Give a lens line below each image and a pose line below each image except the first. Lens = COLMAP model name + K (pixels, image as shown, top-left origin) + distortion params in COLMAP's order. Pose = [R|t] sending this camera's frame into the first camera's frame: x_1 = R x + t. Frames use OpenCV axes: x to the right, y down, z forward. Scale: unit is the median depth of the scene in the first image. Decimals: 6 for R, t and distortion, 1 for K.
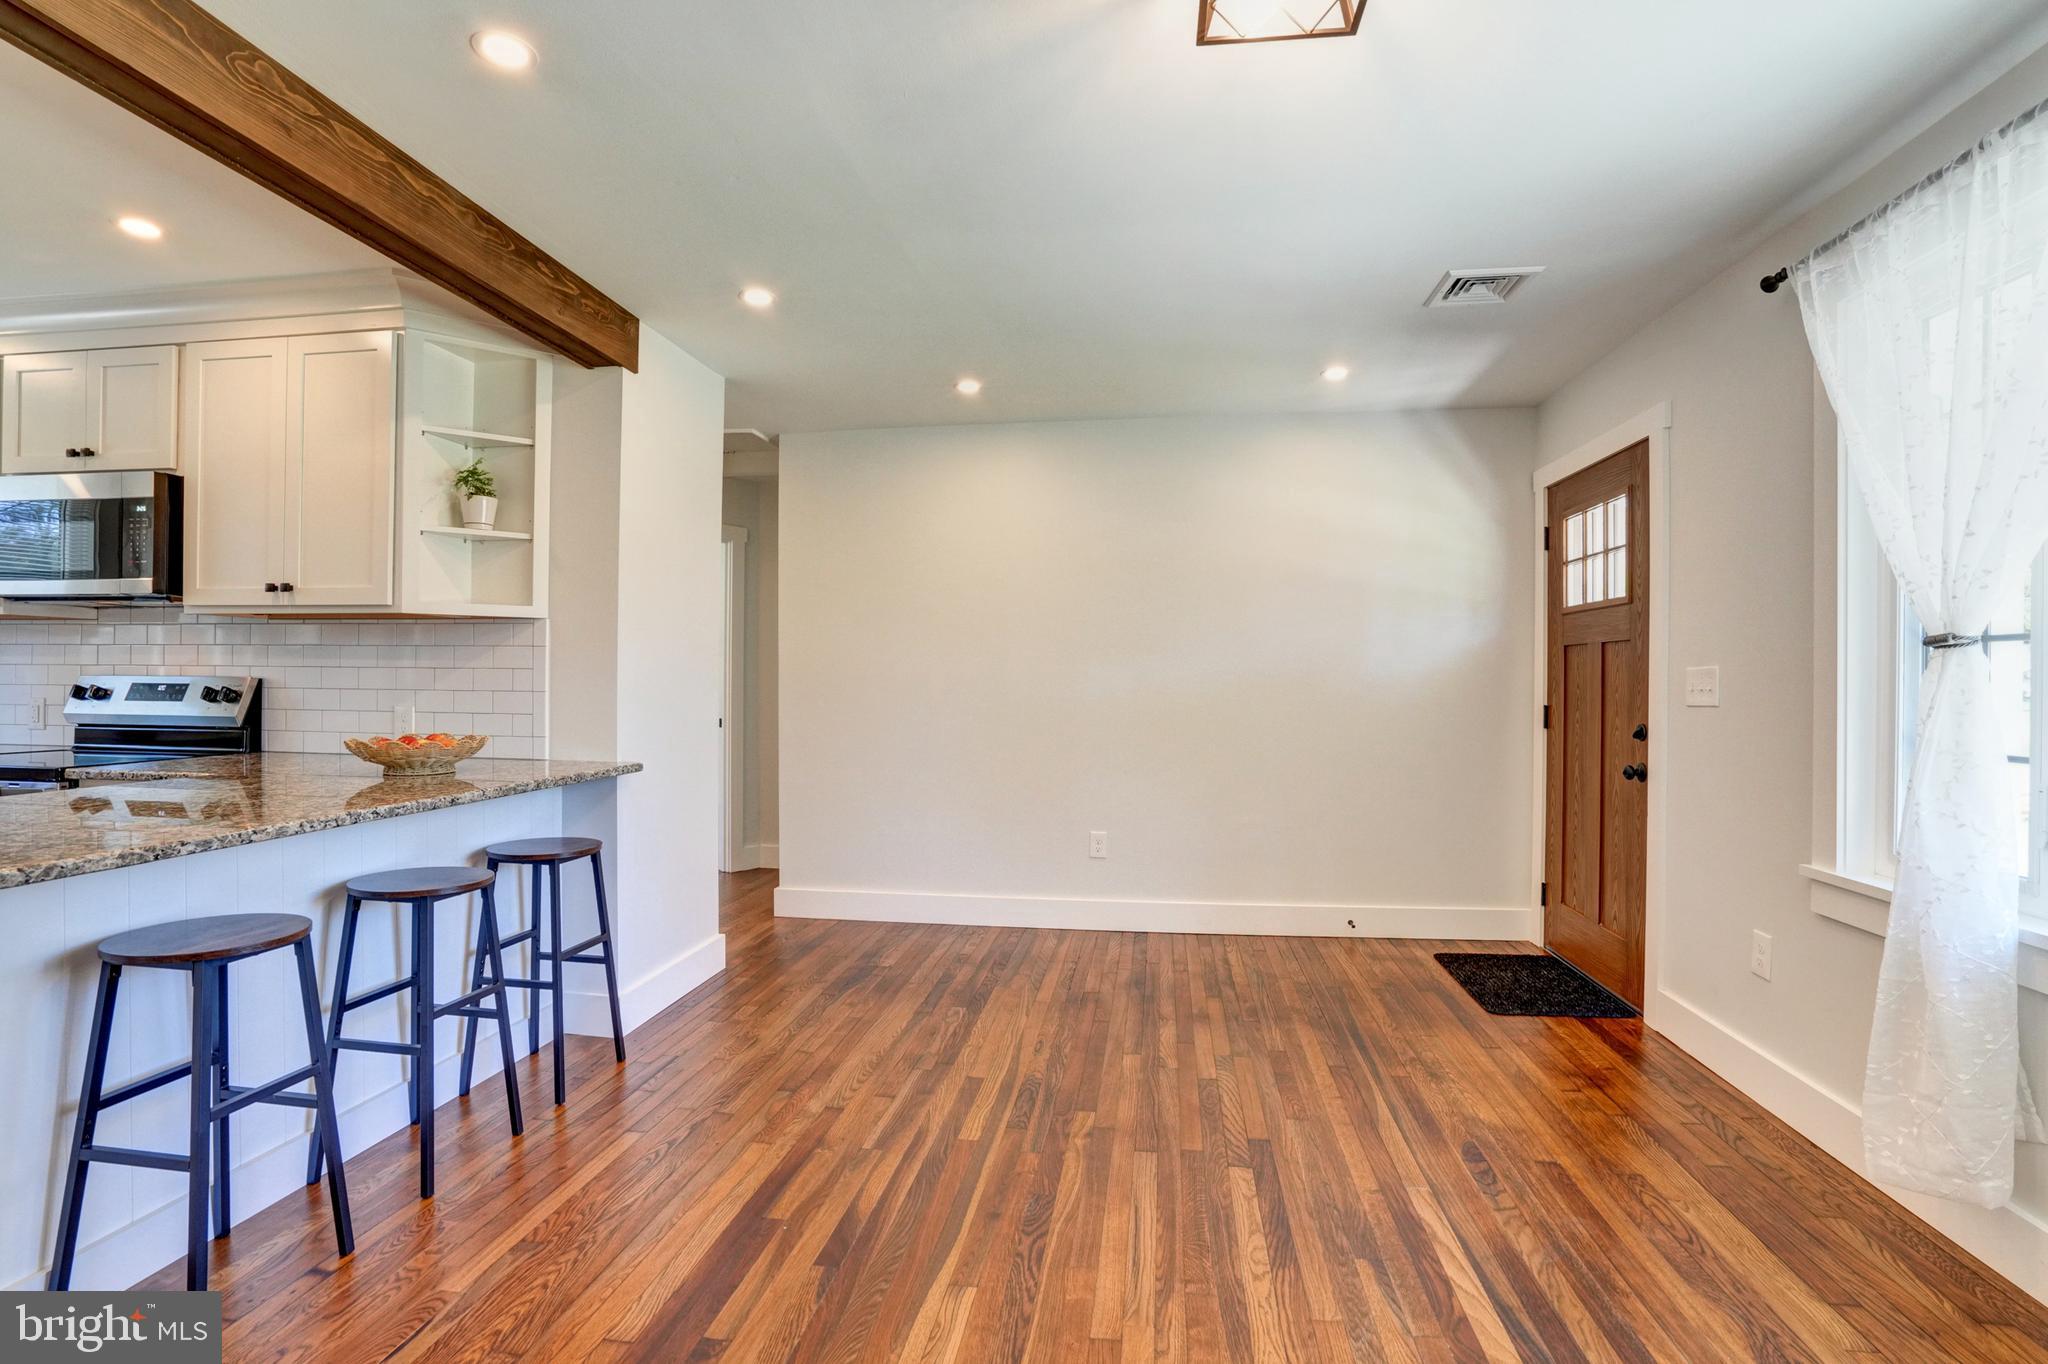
lens RADIAL K [[938.2, 0, 1024.0], [0, 938.2, 682.0], [0, 0, 1]] dist [-0.055444, 0.018574]
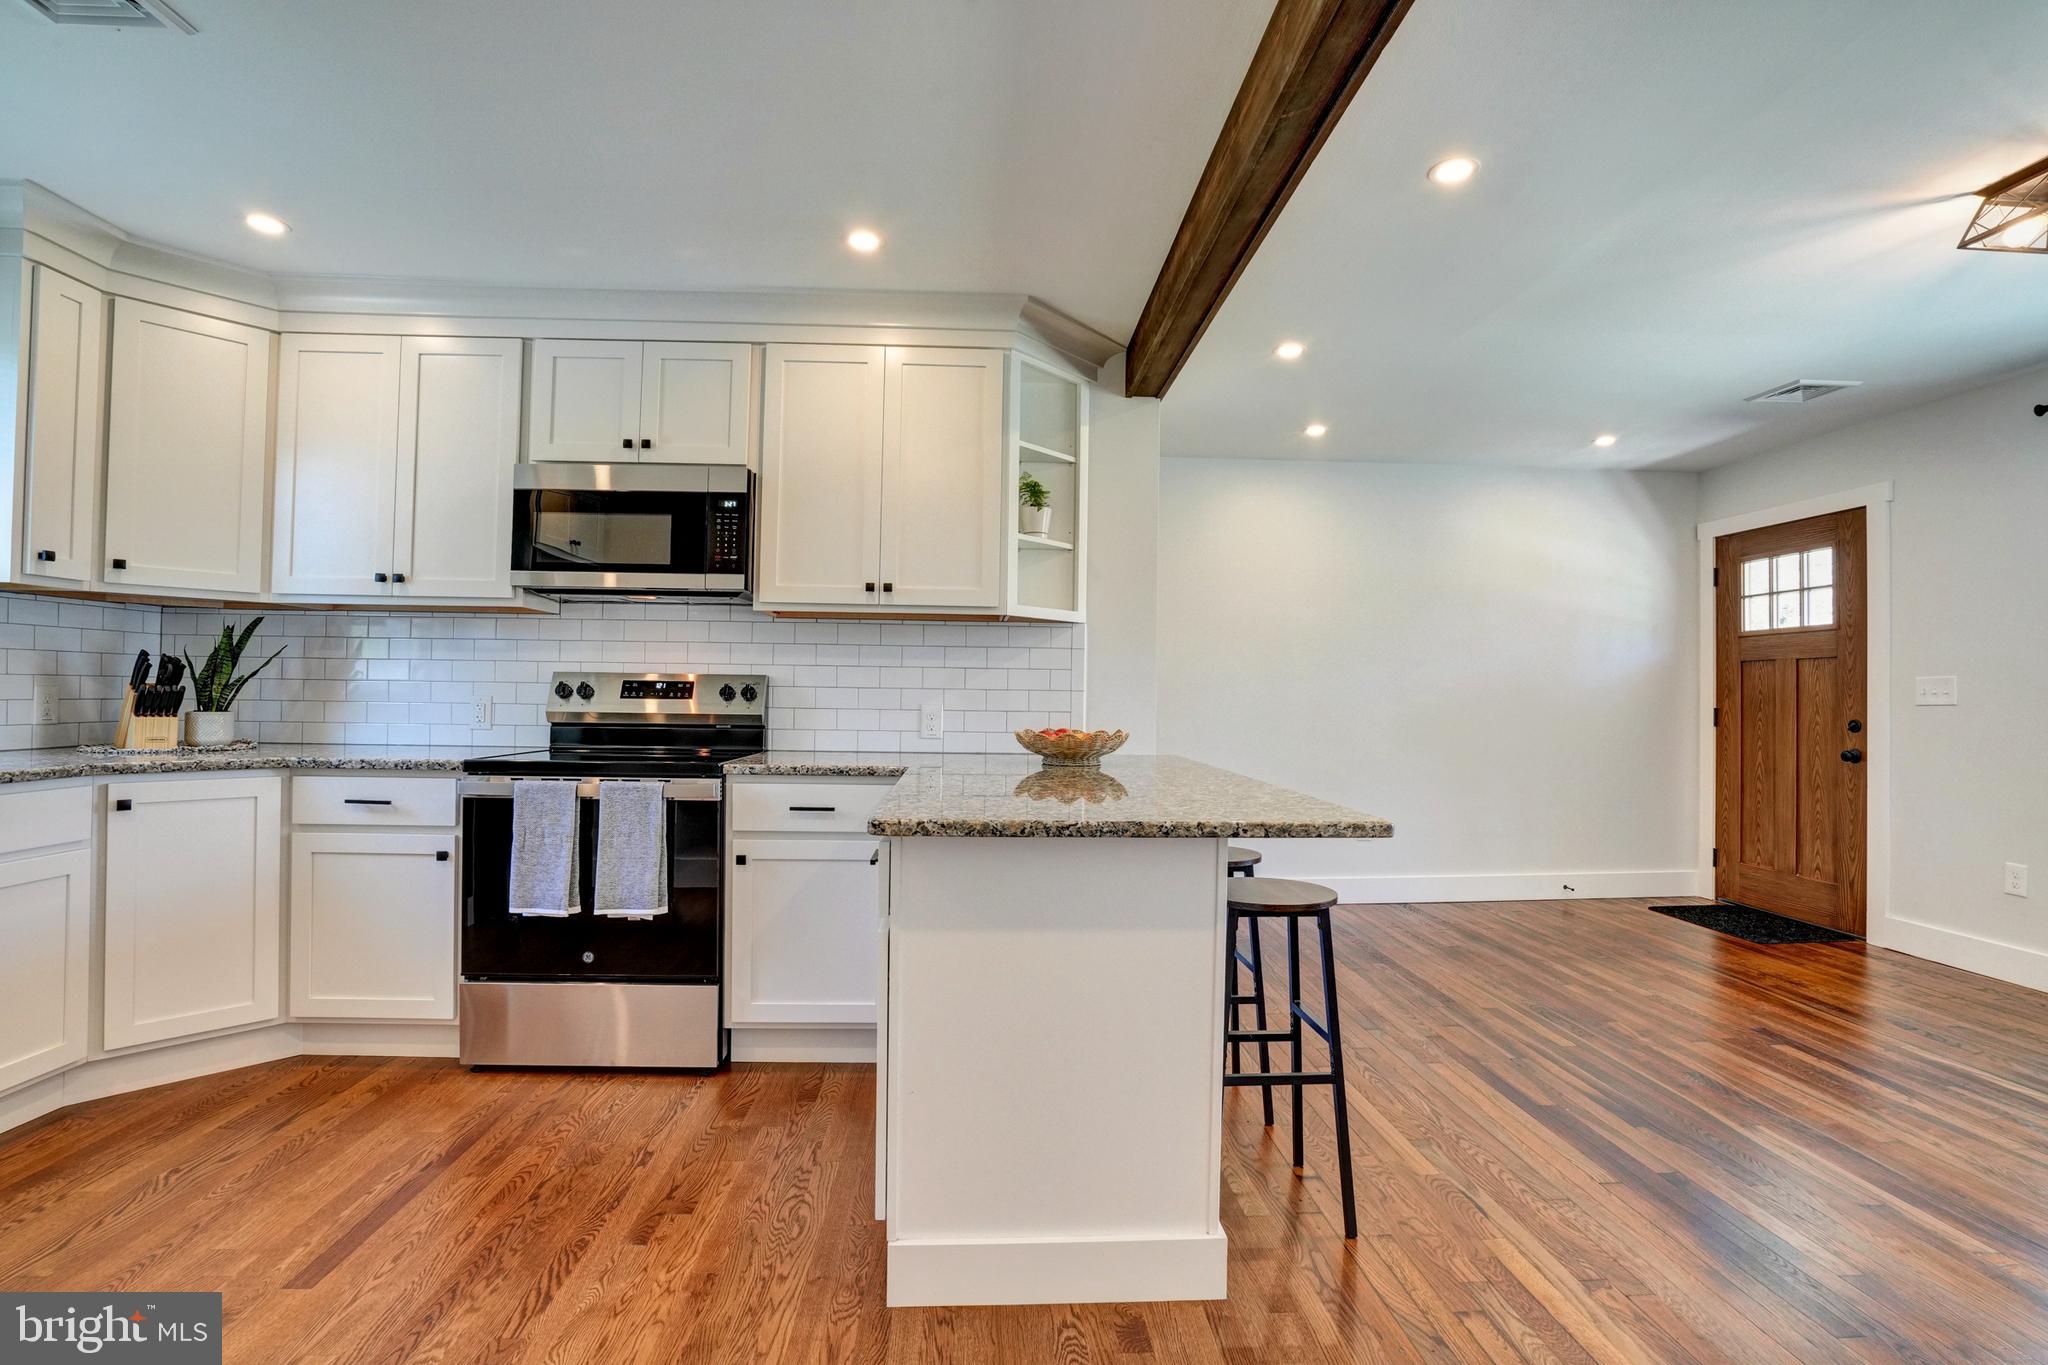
lens RADIAL K [[942.2, 0, 1022.1], [0, 942.2, 682.1], [0, 0, 1]] dist [-0.061957, 0.023953]
pose [[0.980586, 0.006831, 0.195972, -0.866478], [-0.004018, 0.999883, -0.014750, 0.017987], [-0.196050, 0.013676, 0.980499, -0.069806]]
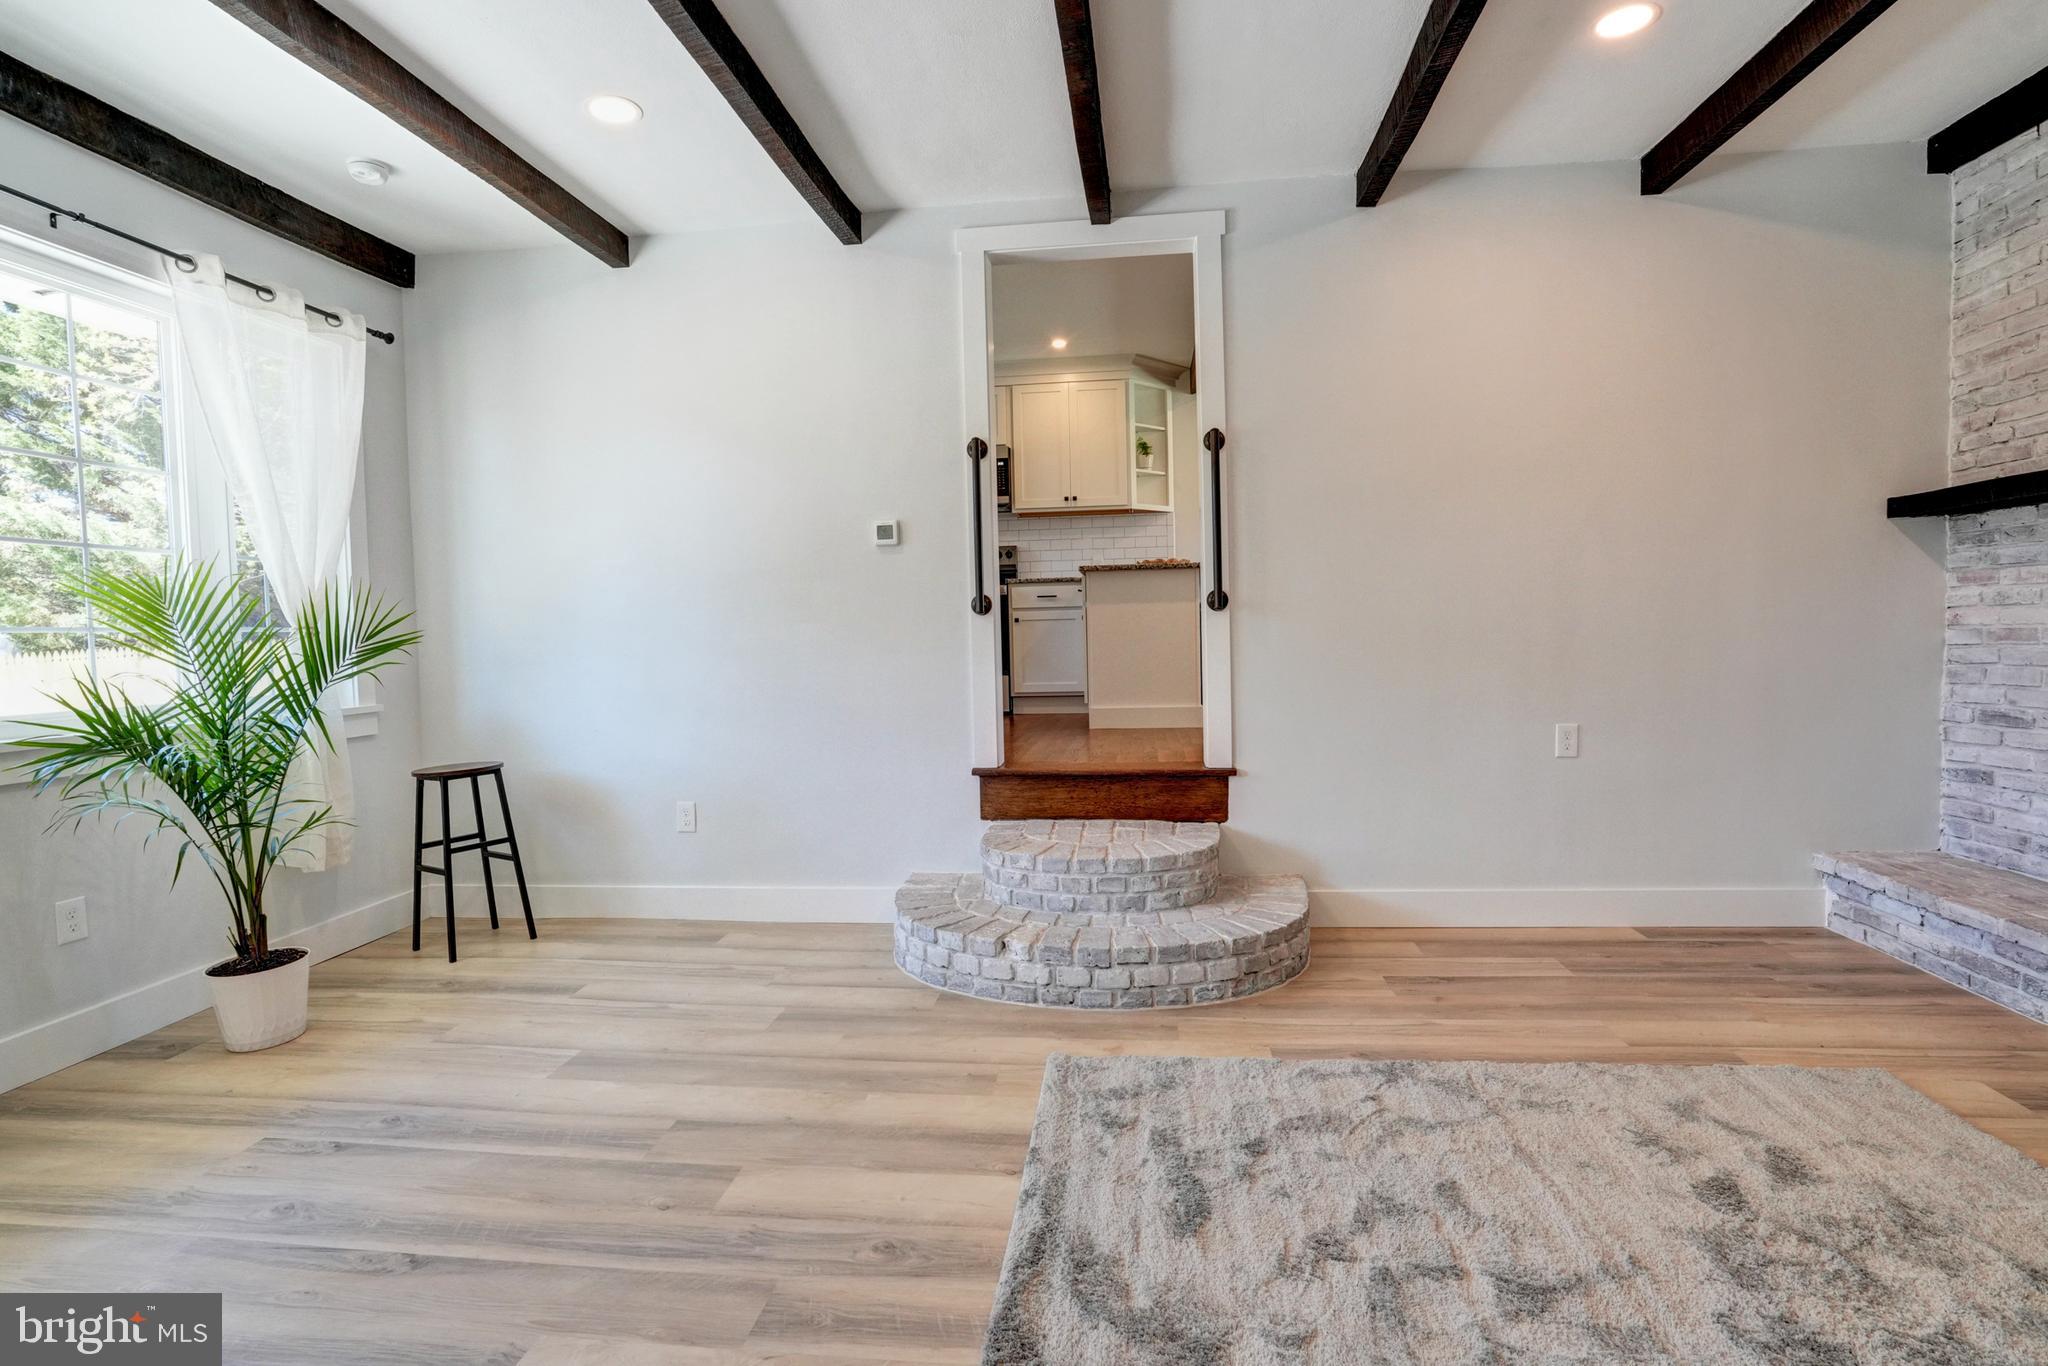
lens RADIAL K [[975.0, 0, 1017.6], [0, 975.0, 684.2], [0, 0, 1]] dist [-0.061069, 0.020804]
pose [[0.999189, -0.034780, 0.020270, -1.007828], [0.033698, 0.998106, 0.051461, 0.216081], [-0.022022, -0.050736, 0.998469, -1.351523]]
